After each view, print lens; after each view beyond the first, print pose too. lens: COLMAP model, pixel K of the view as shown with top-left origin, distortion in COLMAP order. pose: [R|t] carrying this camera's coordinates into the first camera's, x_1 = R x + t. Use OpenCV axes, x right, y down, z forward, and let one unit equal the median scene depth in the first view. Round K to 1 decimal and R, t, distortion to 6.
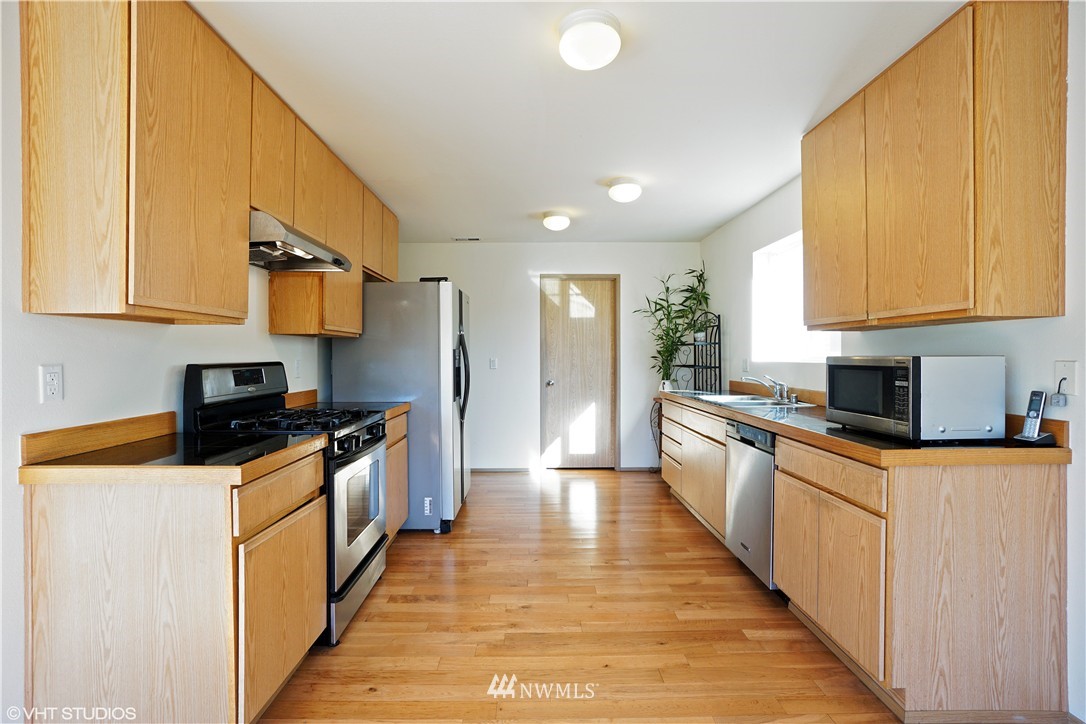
lens RADIAL K [[507.1, 0, 538.7], [0, 507.1, 355.9], [0, 0, 1]] dist [-0.018700, 0.001765]
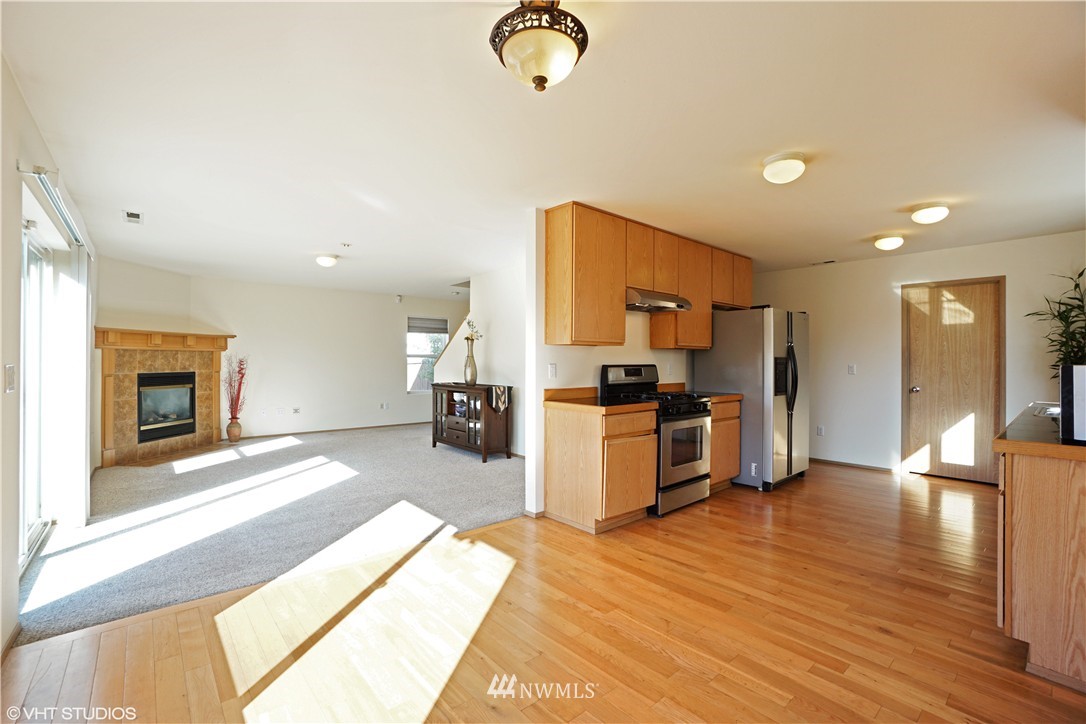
lens RADIAL K [[478.3, 0, 535.7], [0, 478.3, 359.0], [0, 0, 1]] dist [-0.027637, 0.008792]
pose [[0.639044, 0.003141, -0.769163, 0.415503], [-0.007578, 0.999969, -0.002213, -0.000812], [0.769133, 0.007243, 0.639048, -0.311282]]
